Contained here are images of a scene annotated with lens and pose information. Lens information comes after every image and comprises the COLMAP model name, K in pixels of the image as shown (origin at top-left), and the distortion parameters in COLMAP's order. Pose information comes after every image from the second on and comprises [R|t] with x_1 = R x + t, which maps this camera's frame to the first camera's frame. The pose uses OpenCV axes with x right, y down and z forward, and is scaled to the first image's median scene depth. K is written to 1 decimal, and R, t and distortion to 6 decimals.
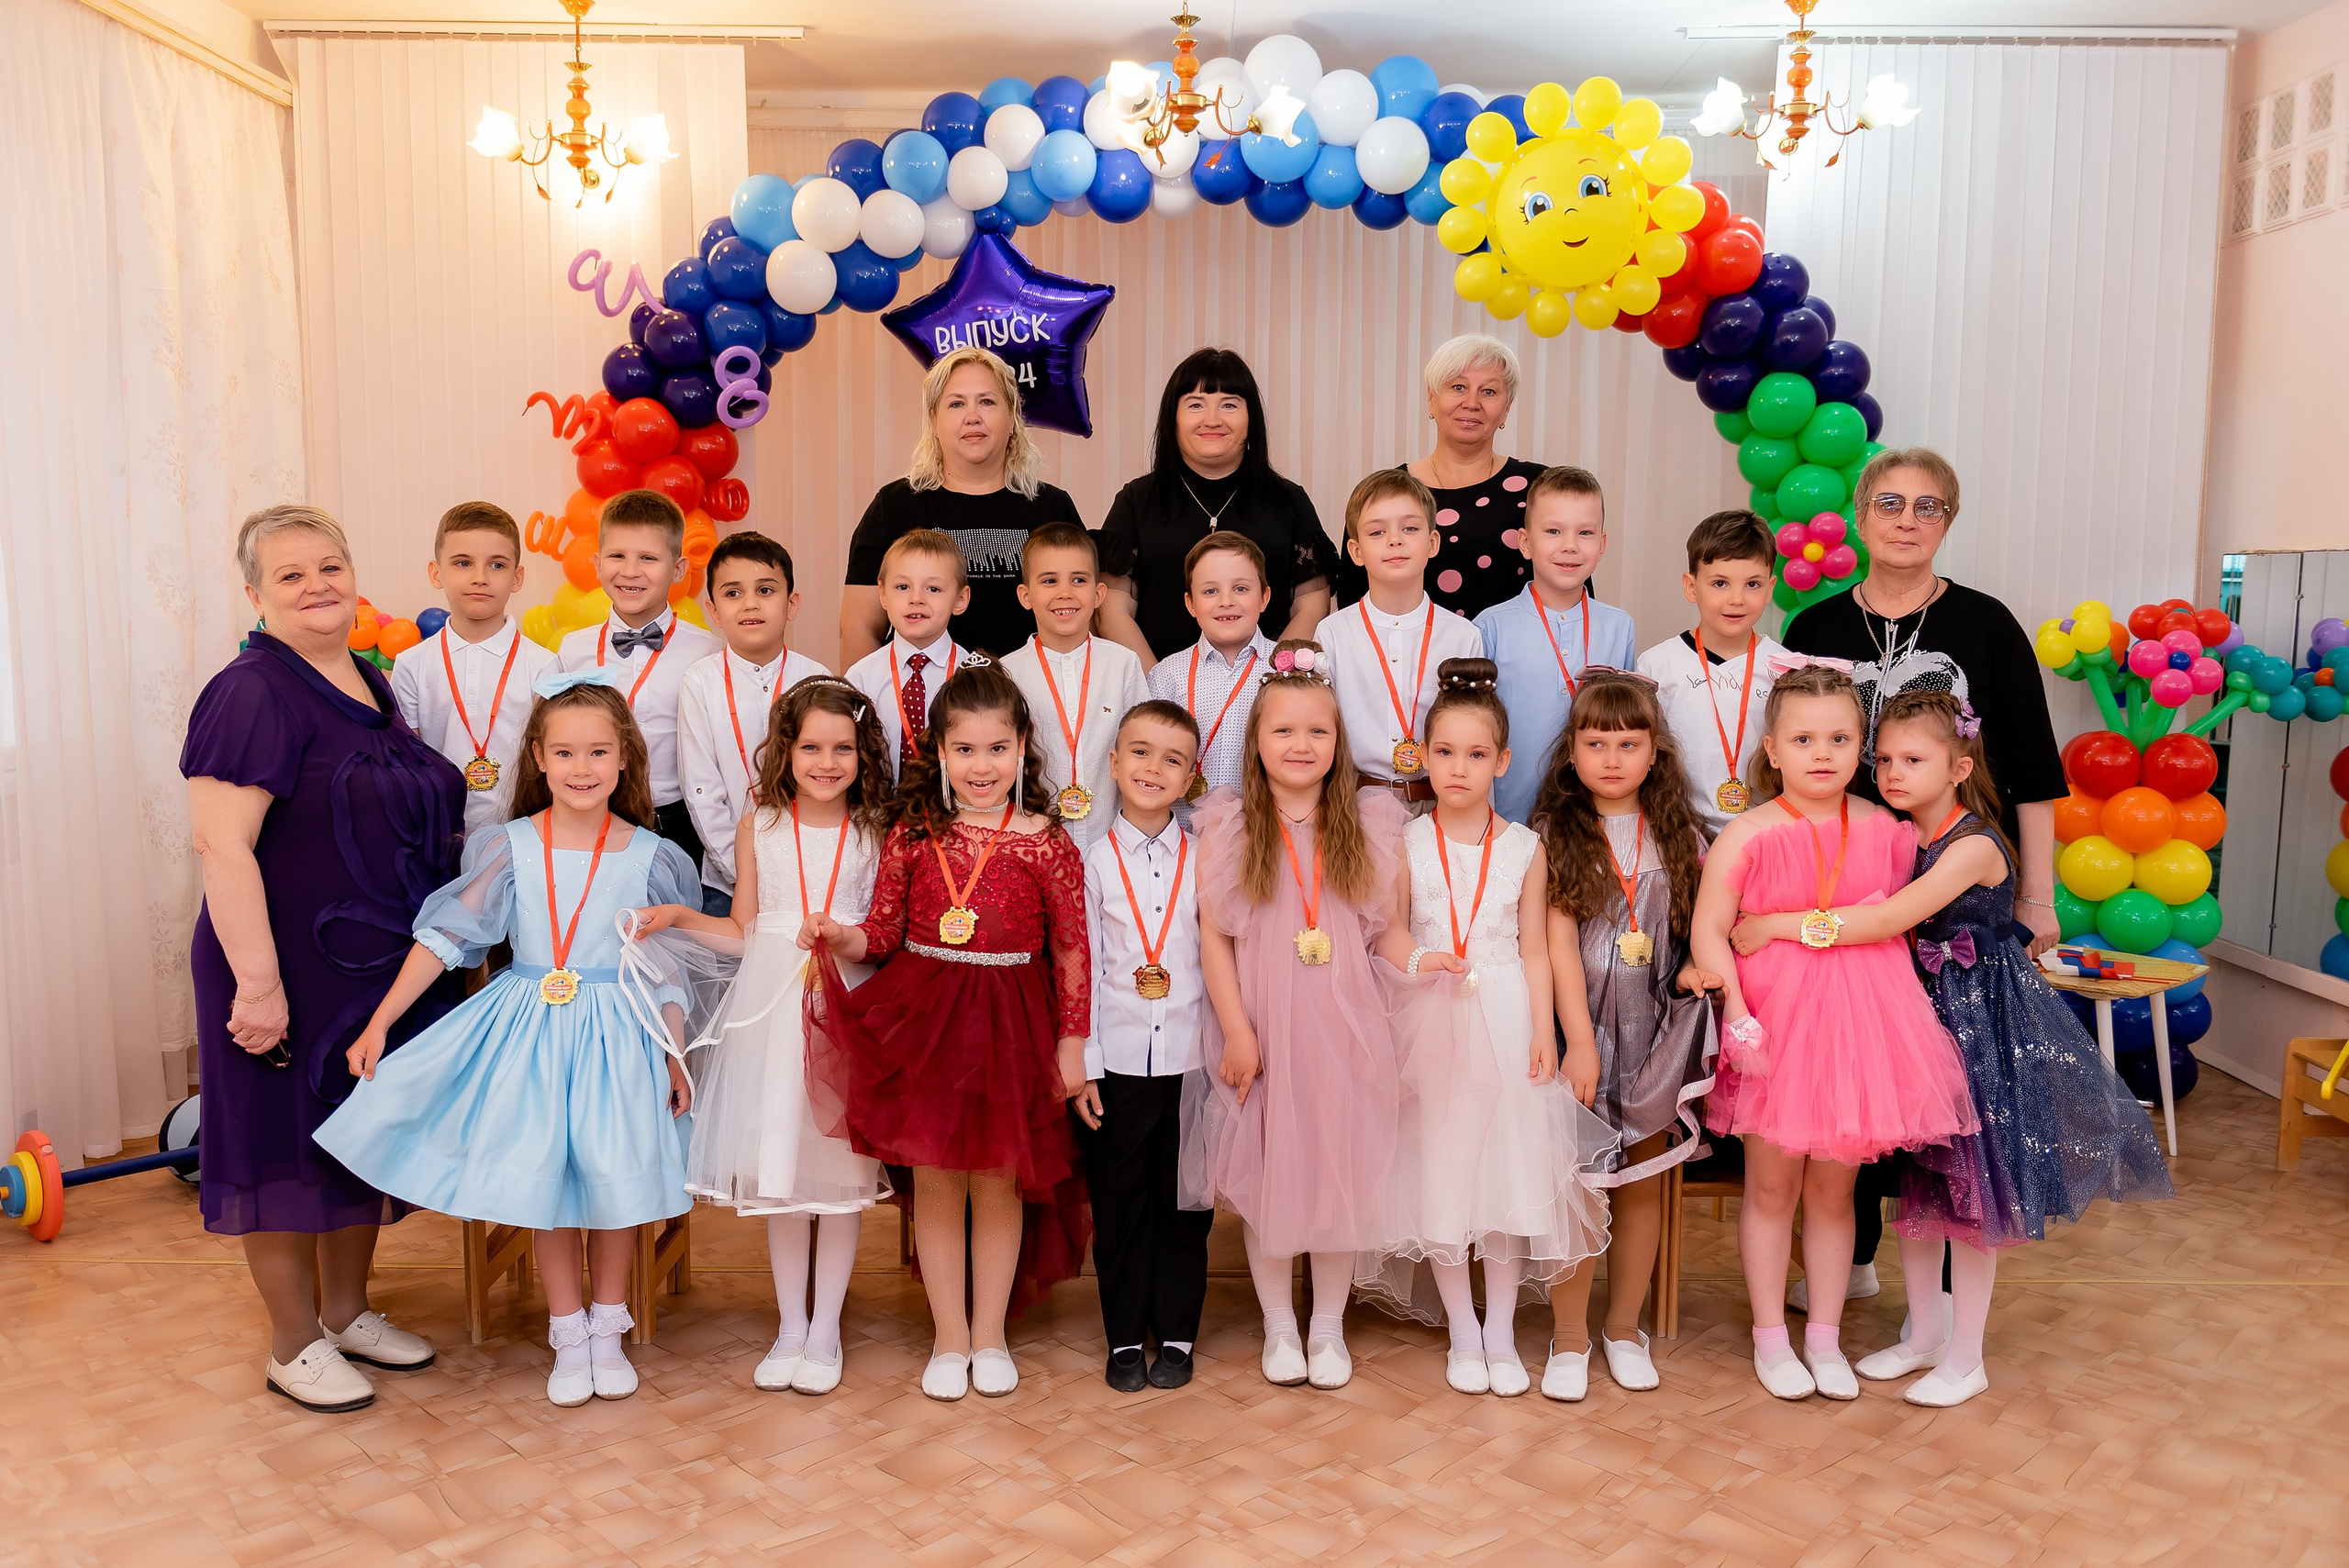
lens RADIAL K [[1935.6, 0, 1174.5], [0, 1935.6, 784.0], [0, 0, 1]] dist [0.014443, -0.000459]
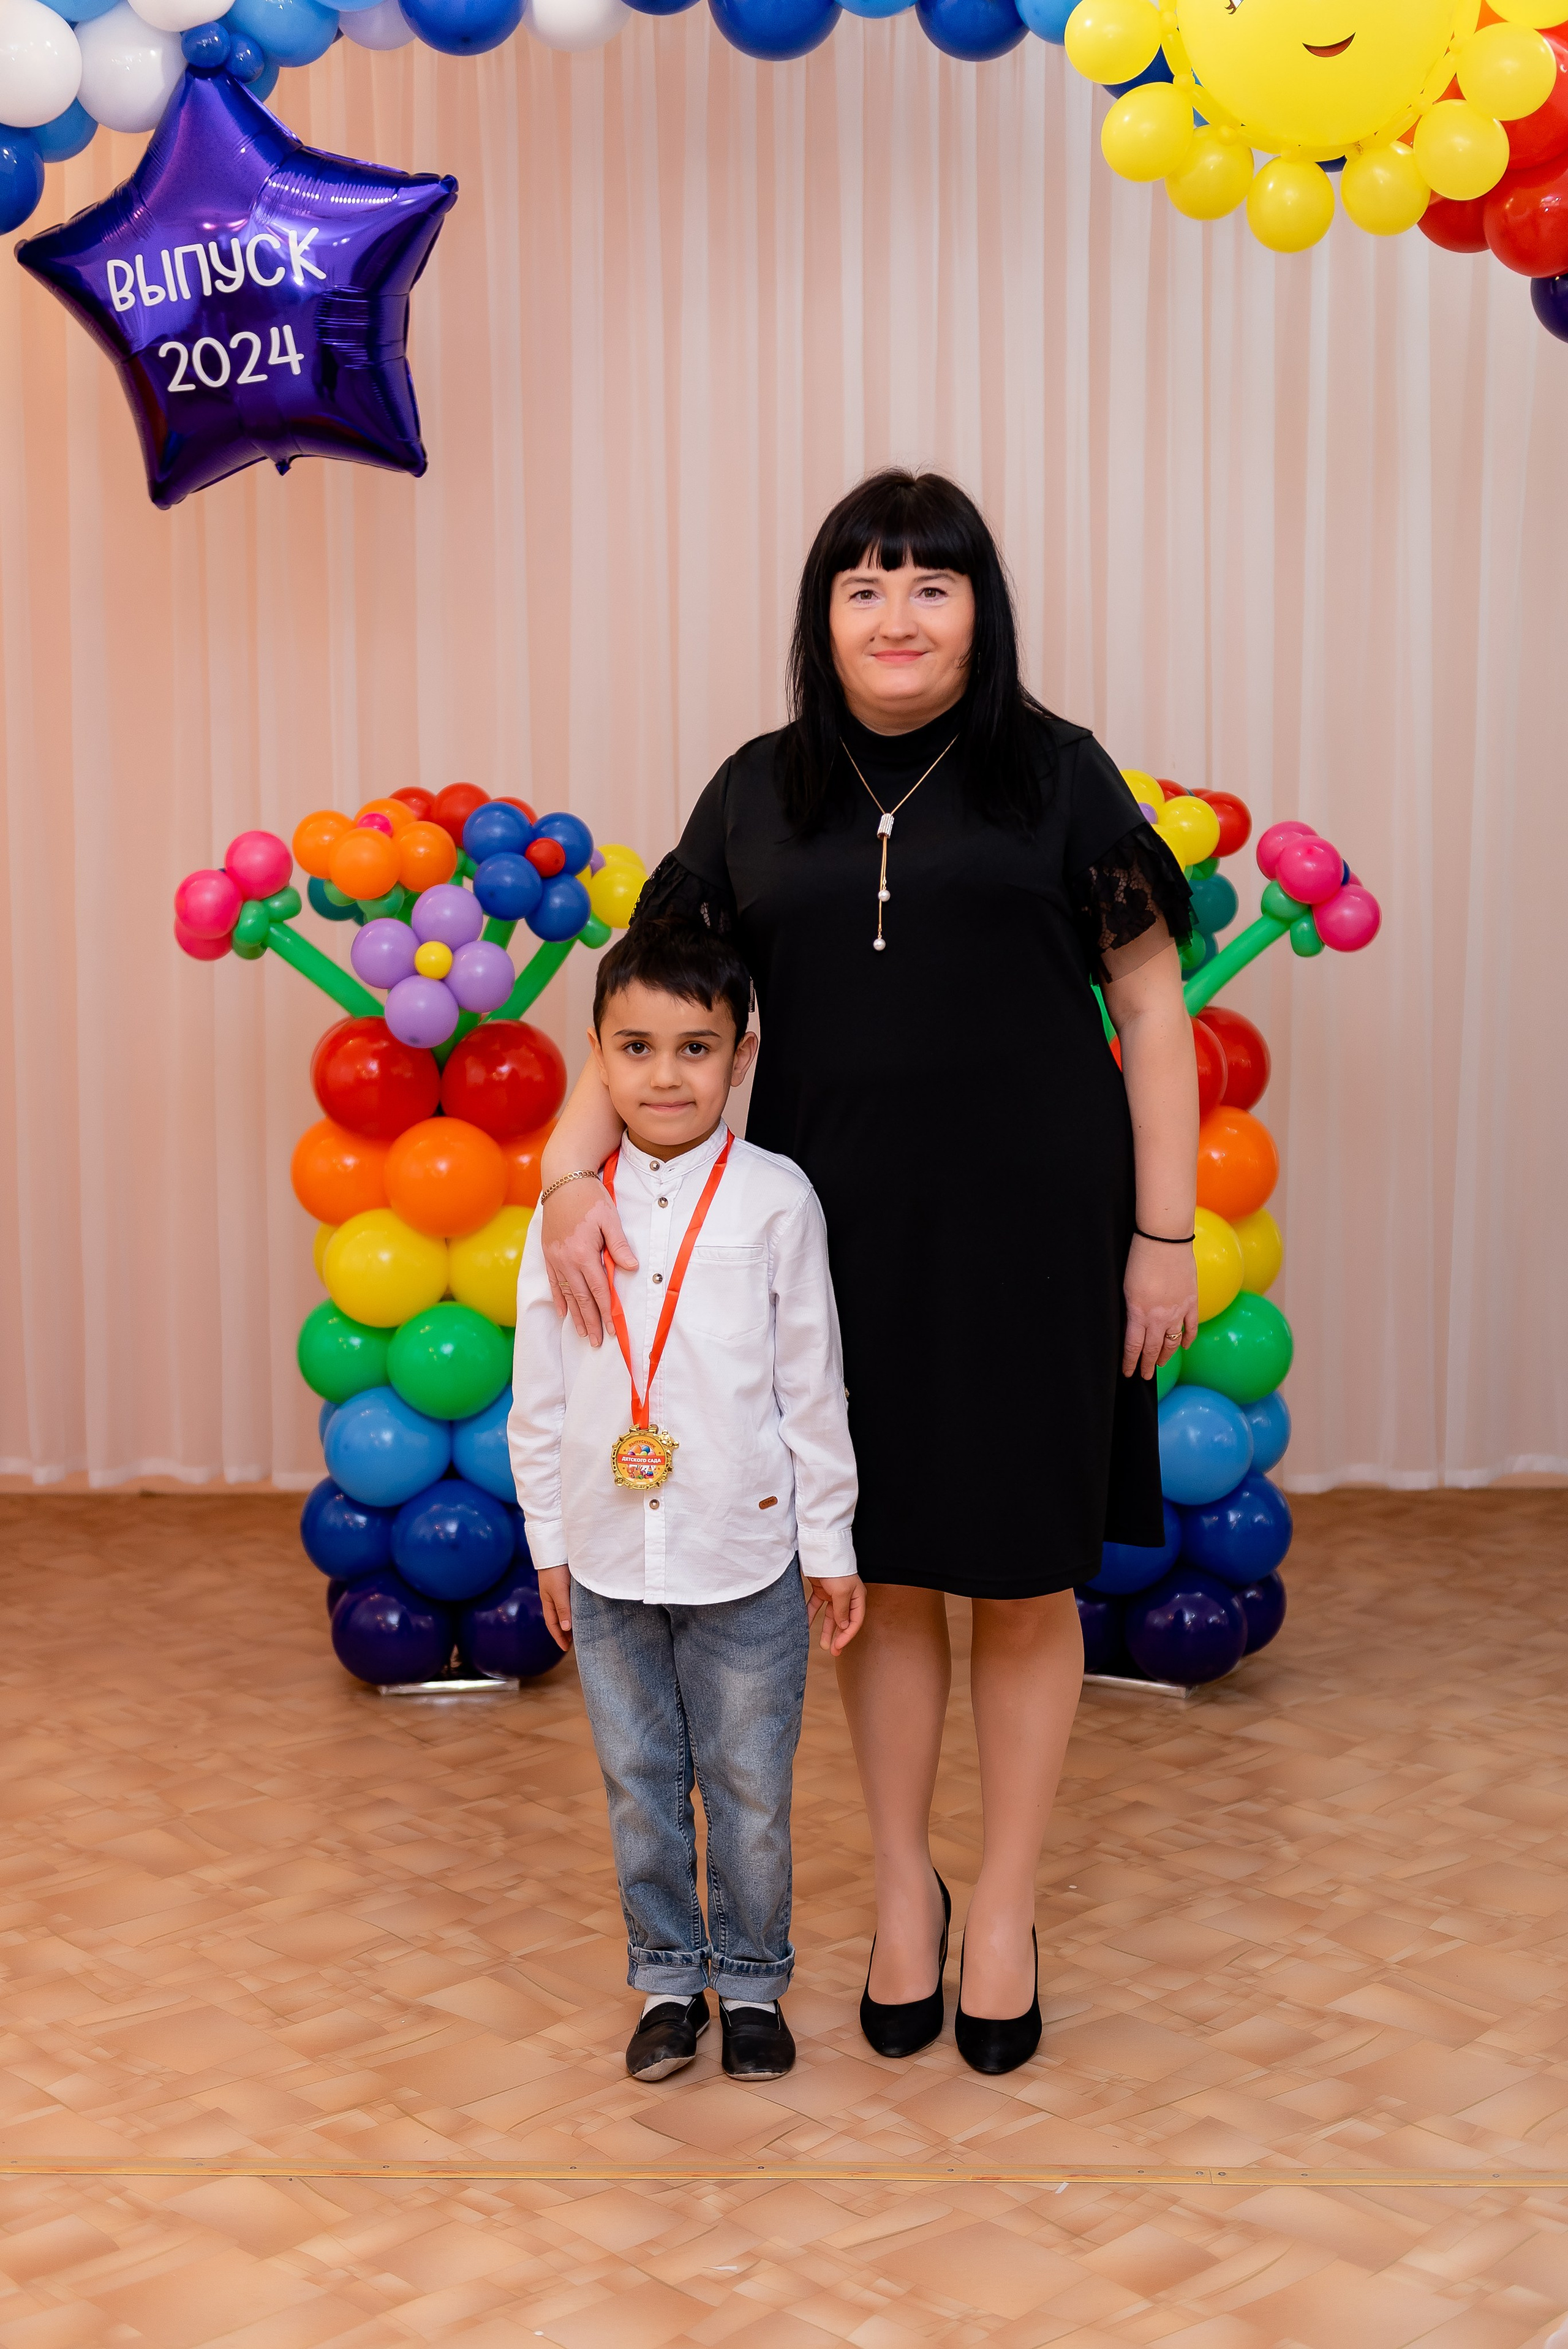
lens RADIAL K [[3086.1, 0, 784.0], [0, 3086.1, 1174.5], [0, 0, 1]] dist [0.002448, -0.003737]
pose [[0.999154, -0.007911, -0.040352, 0.089106], [0.008047, 0.999962, 0.003205, 0.007120], [0.040325, -0.003527, 0.999180, 0.183483]]
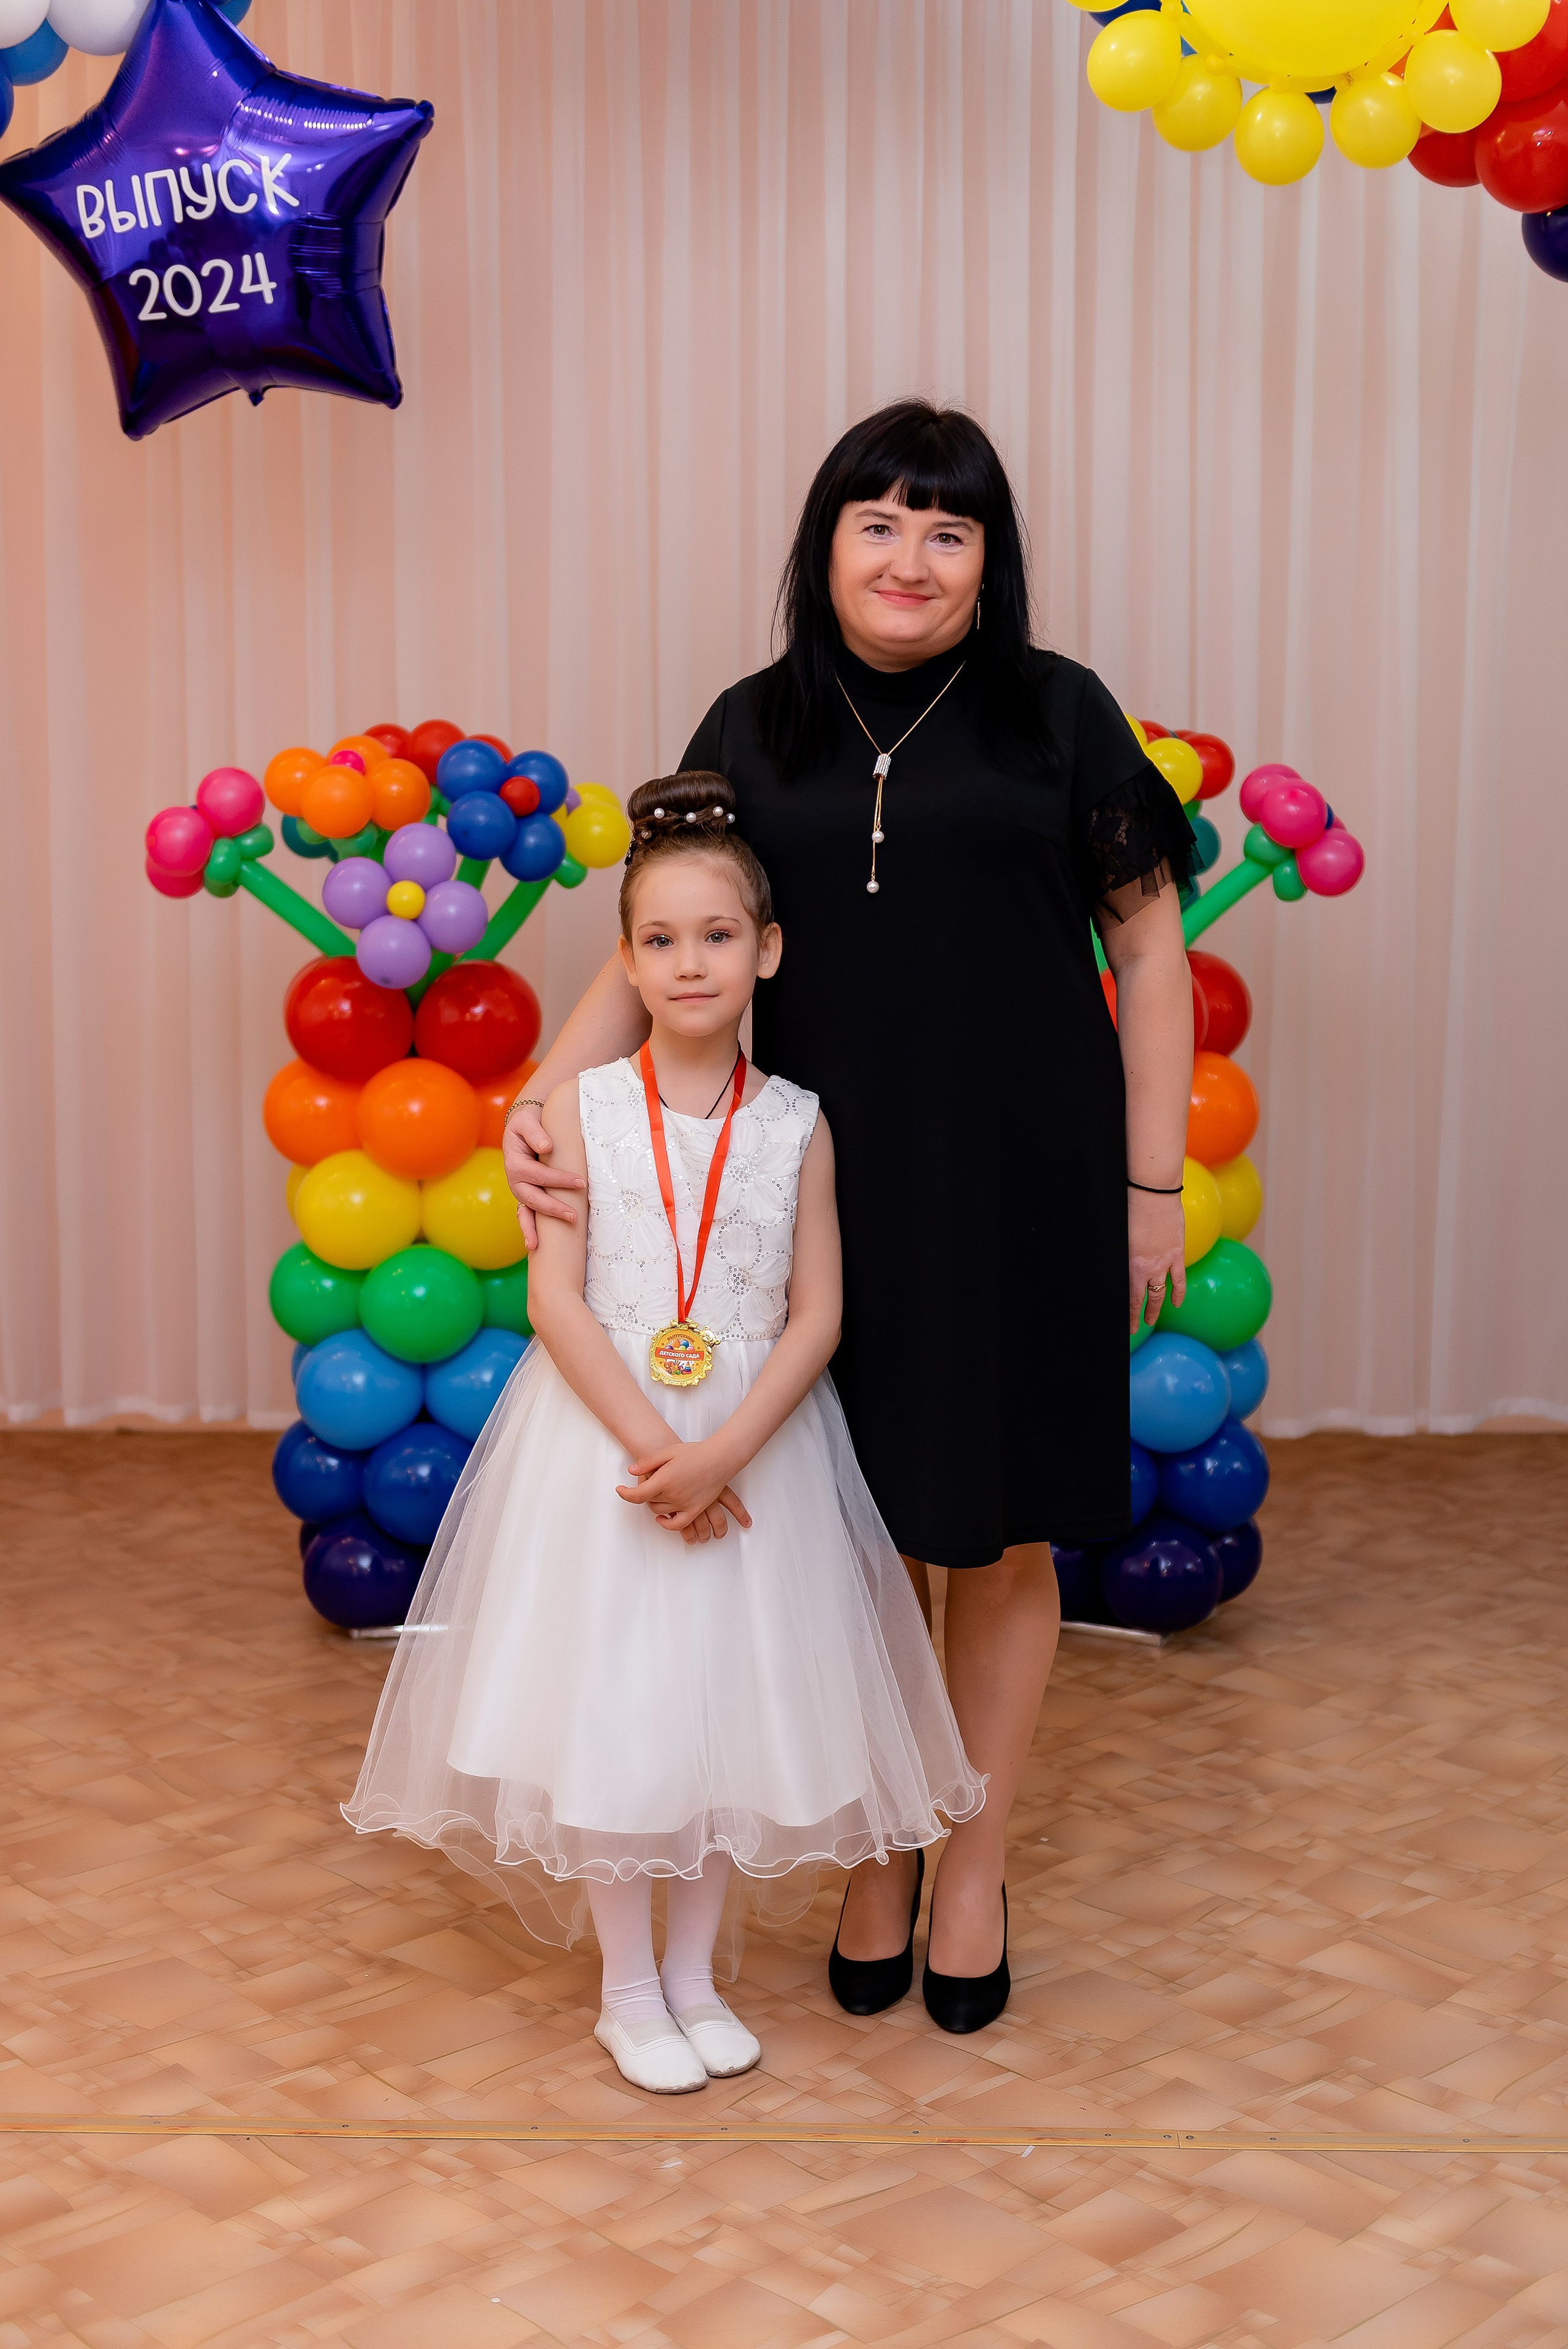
lens RADIAL K [[3052.8, 0, 784.0], [0, 3052.8, 1174.5], [0, 0, 1]] dist [-0.006896, 0.008107]
pose [[0.999314, -0.001485, -0.036996, 0.092163], [0.002458, 0.999652, 0.026279, 0.003353], [0.036944, -0.026352, 0.998970, 0.200114]]
